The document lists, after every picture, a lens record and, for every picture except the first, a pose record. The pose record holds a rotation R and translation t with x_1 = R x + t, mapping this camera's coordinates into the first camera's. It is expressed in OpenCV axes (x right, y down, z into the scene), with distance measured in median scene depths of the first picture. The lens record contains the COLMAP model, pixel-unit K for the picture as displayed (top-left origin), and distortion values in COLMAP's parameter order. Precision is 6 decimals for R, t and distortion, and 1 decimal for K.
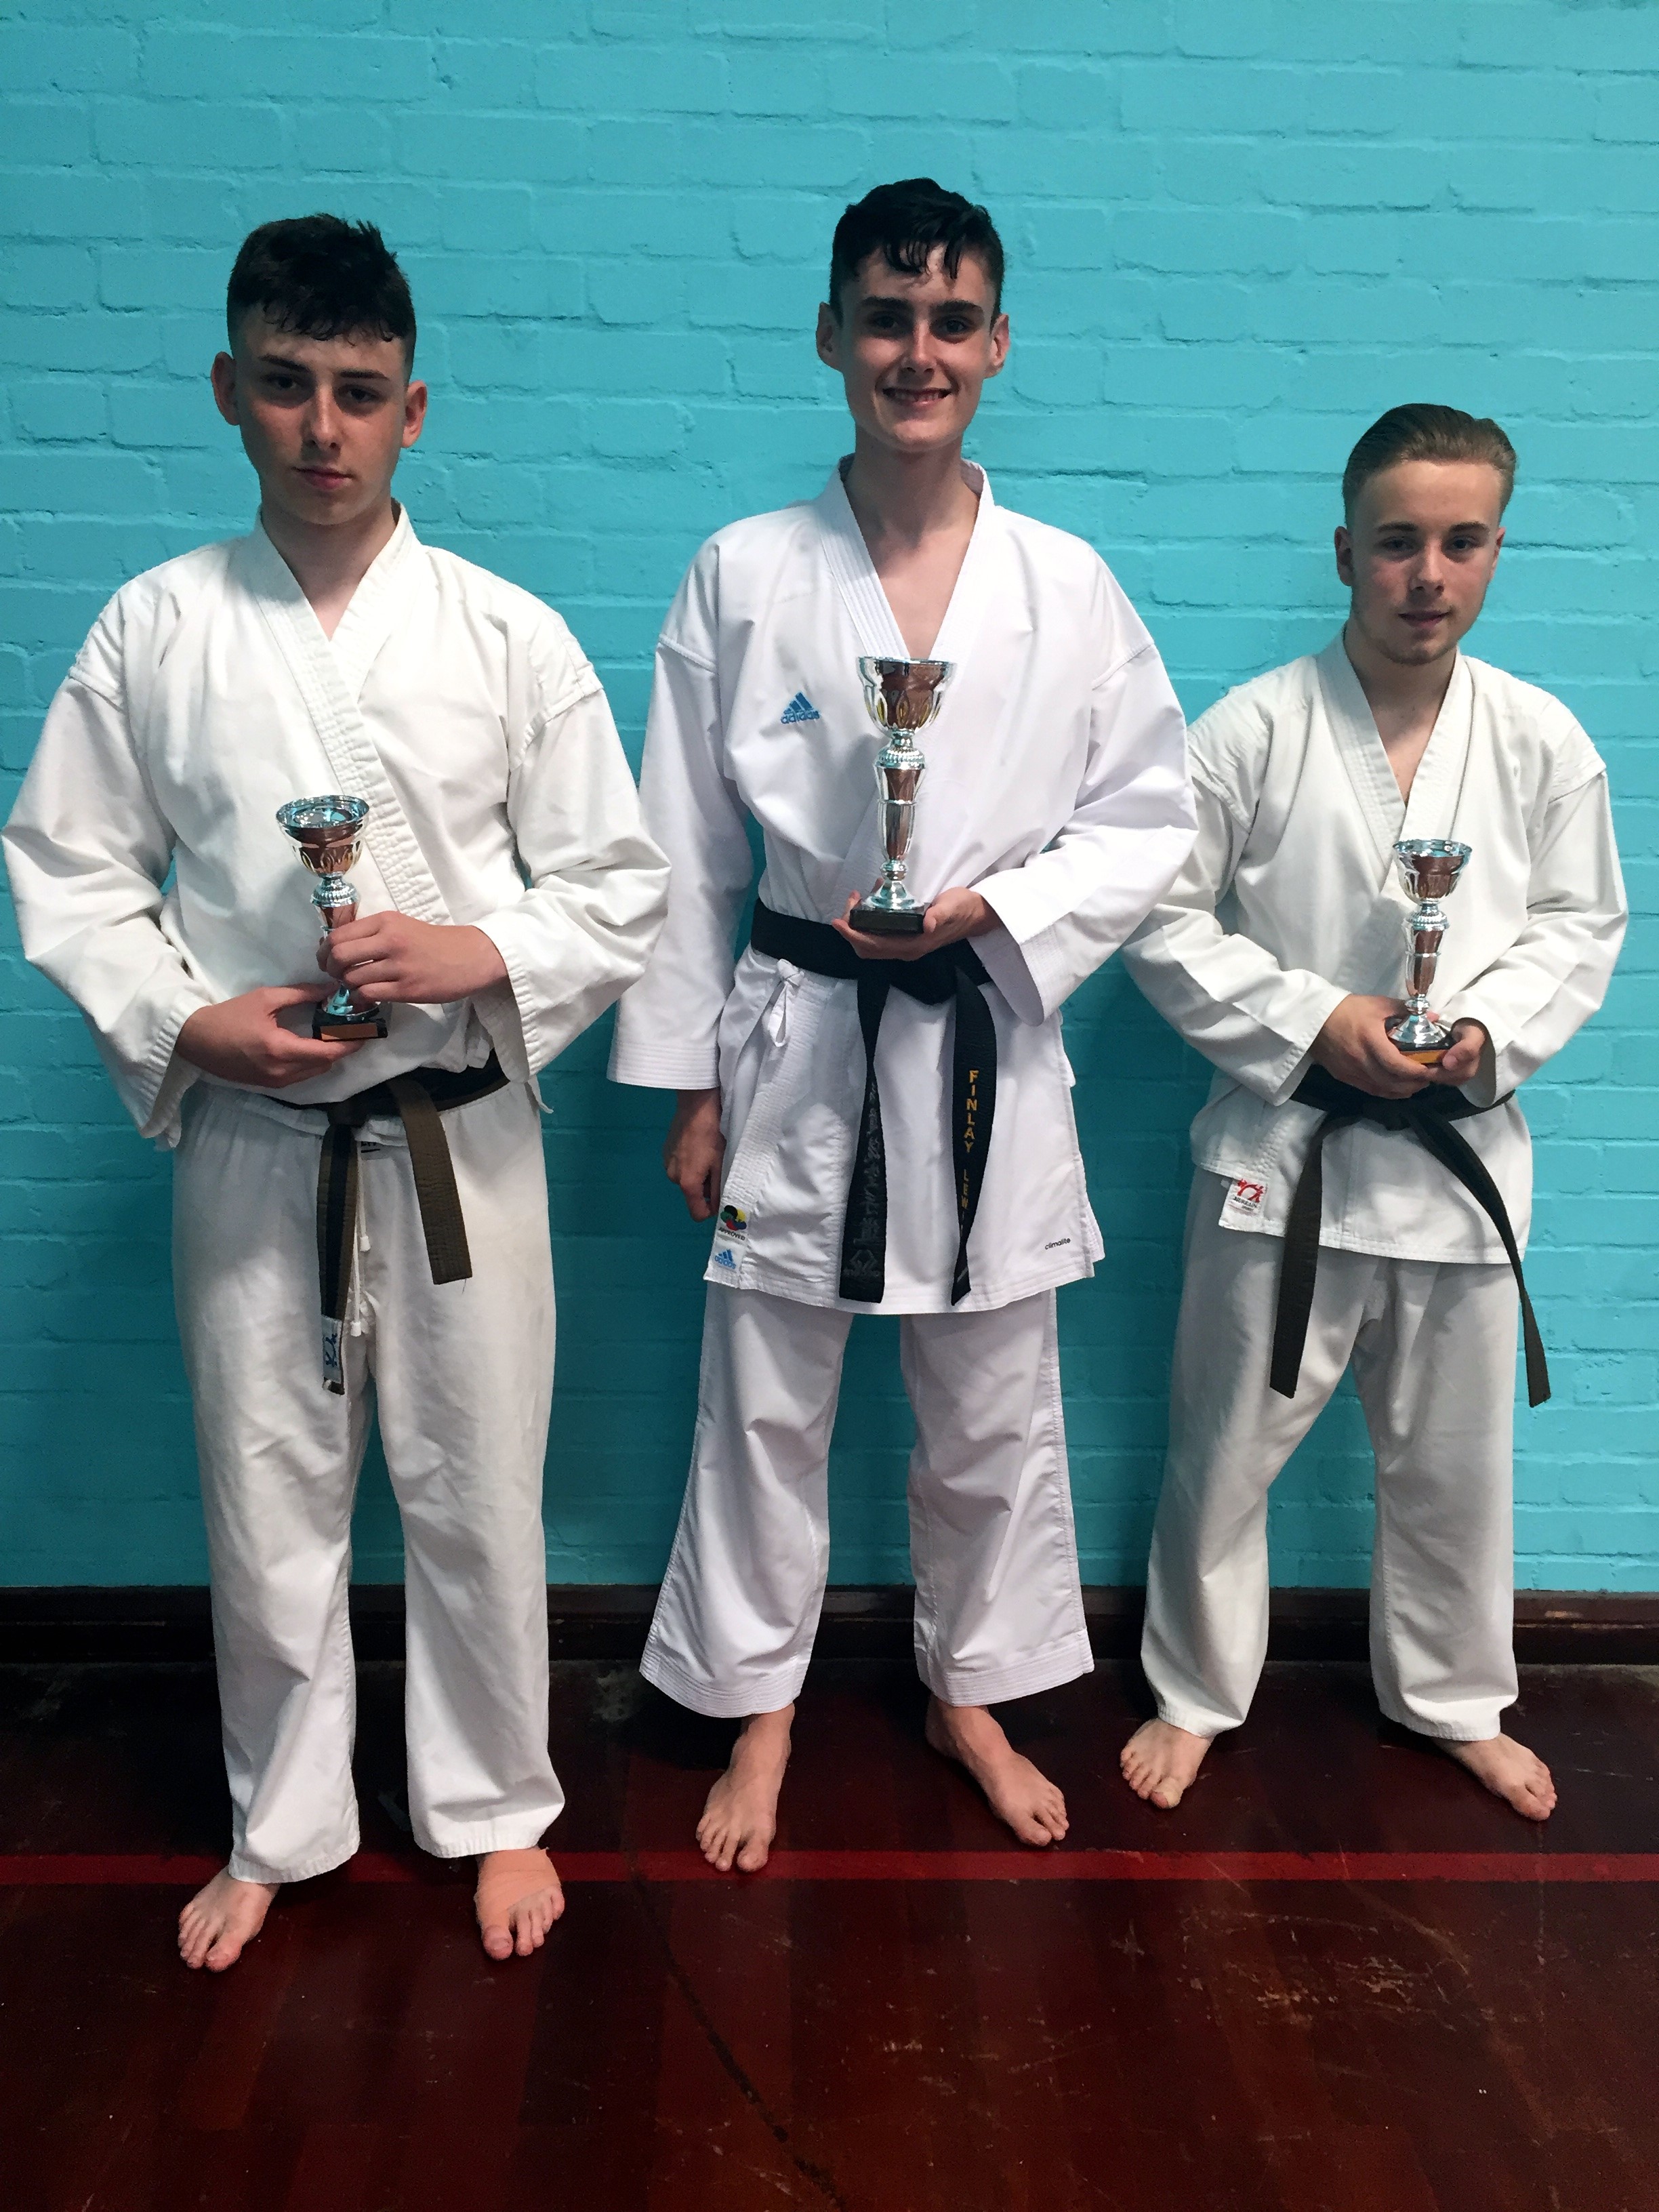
lens RADIAL K [[1917.8, 0, 821.9], [0, 1917.8, 1105.5], [0, 0, 1]] dist [0.086436, -0.125089]
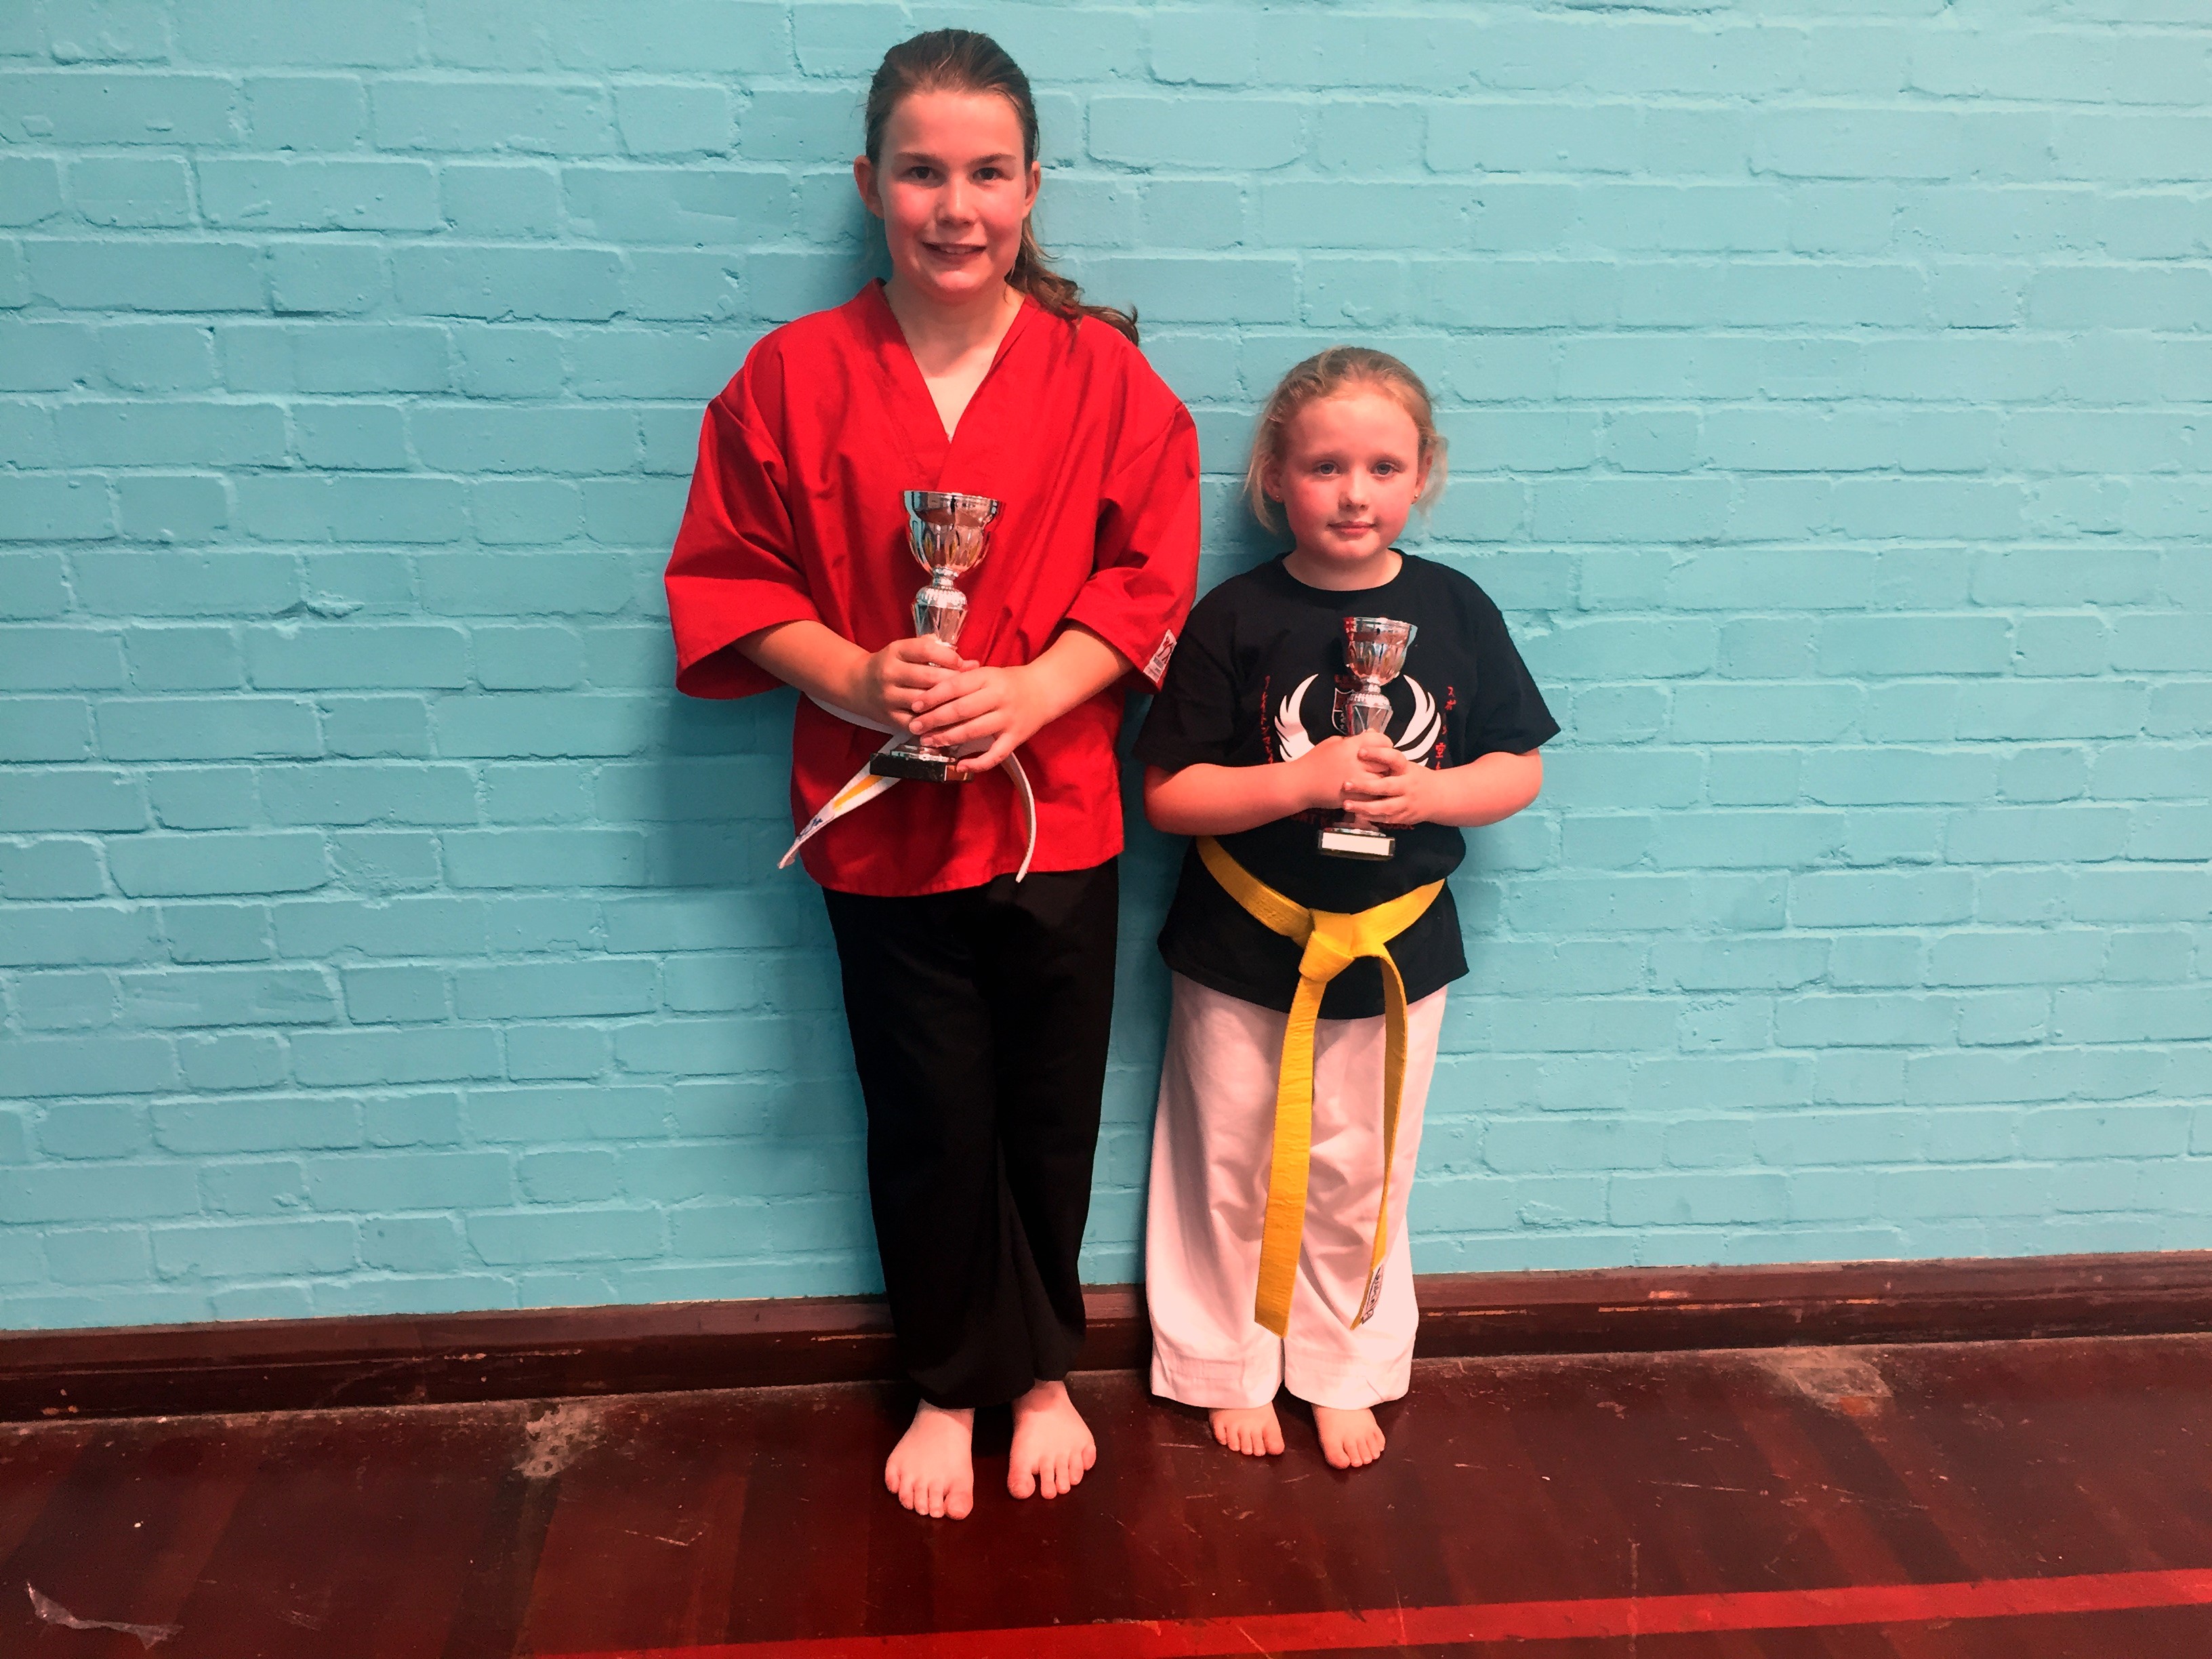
lens RADIAL K [[1890.0, 0, 1100.9], [0, 1890.0, 827.5], [0, 0, 1]] dist [0.089361, -0.129907]
pose [[0.998293, -0.024232, 0.053142, 0.105587], [0.021462, 0.998412, 0.052086, 0.005512], [-0.054320, -0.050856, 0.997228, 0.209370]]
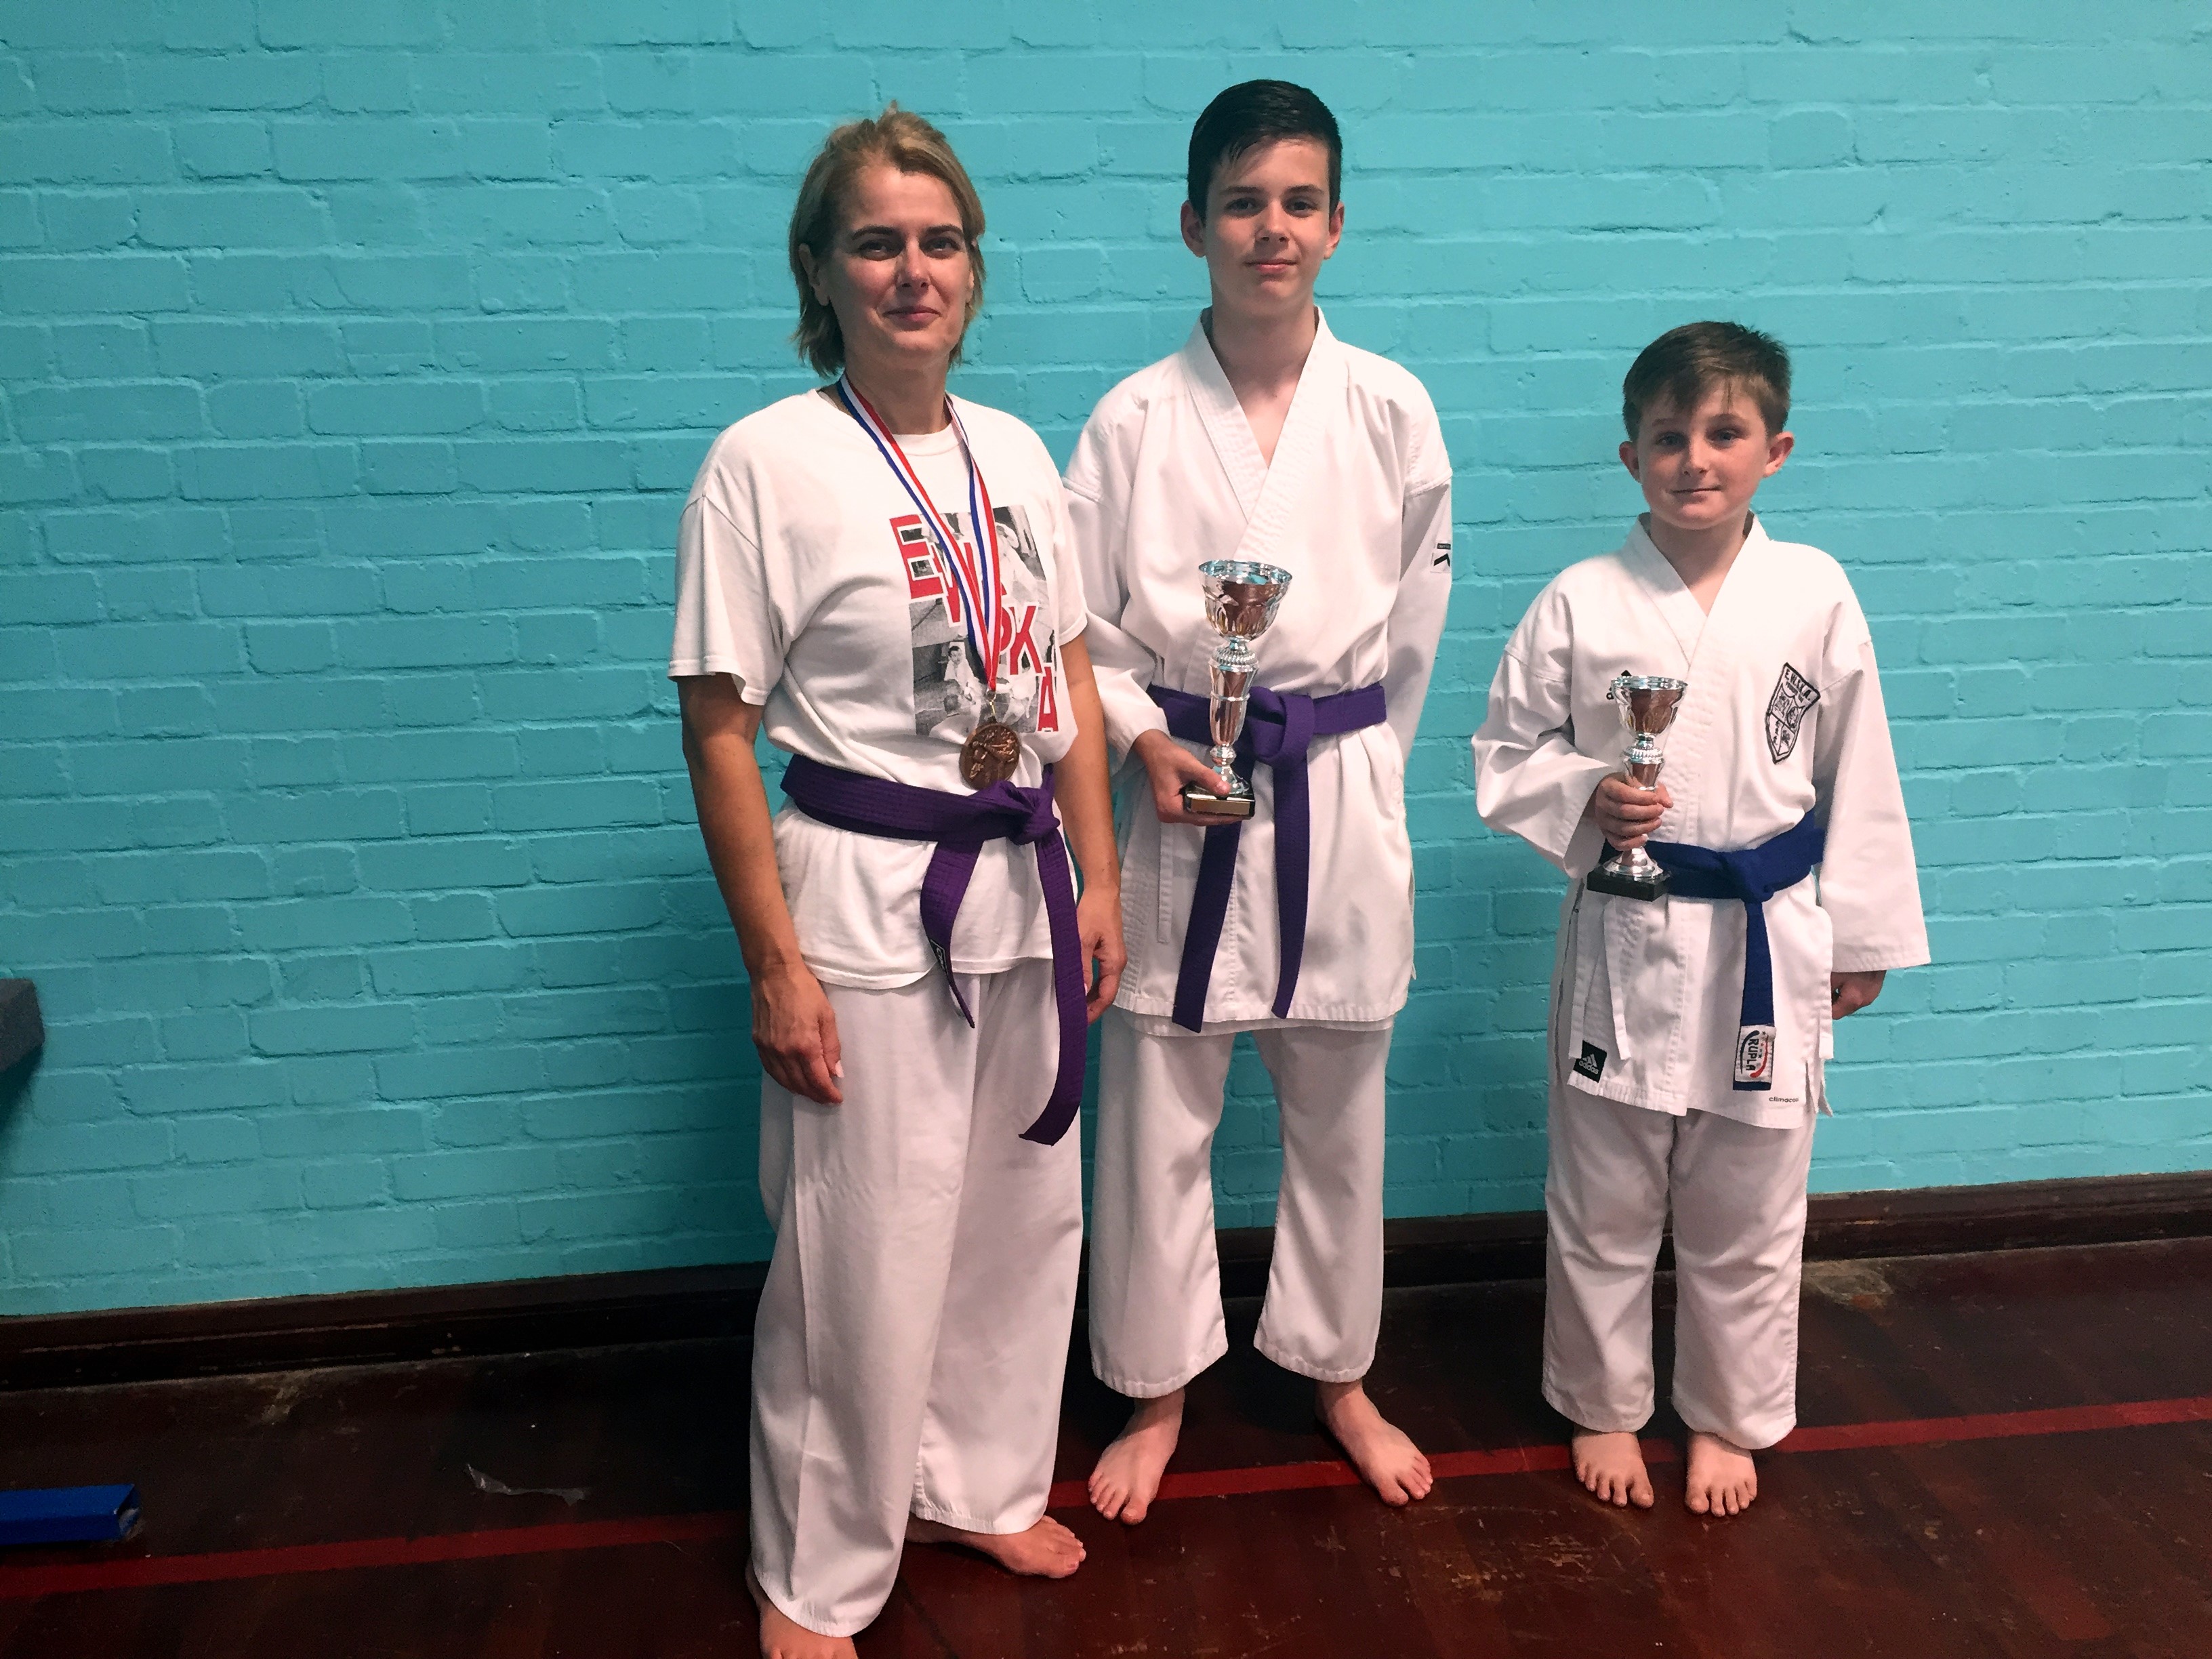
lens RADIAL K [[1917.8, 0, 1101.3], [0, 1917.8, 824.6], [0, 0, 1]] dist [0.086436, -0.125089]
pose [[0.996391, -0.056151, 0.063653, -0.014274], [0.055776, 0.998414, 0.007657, 0.017842], [-0.063982, -0.004079, 0.997943, -0.059122]]
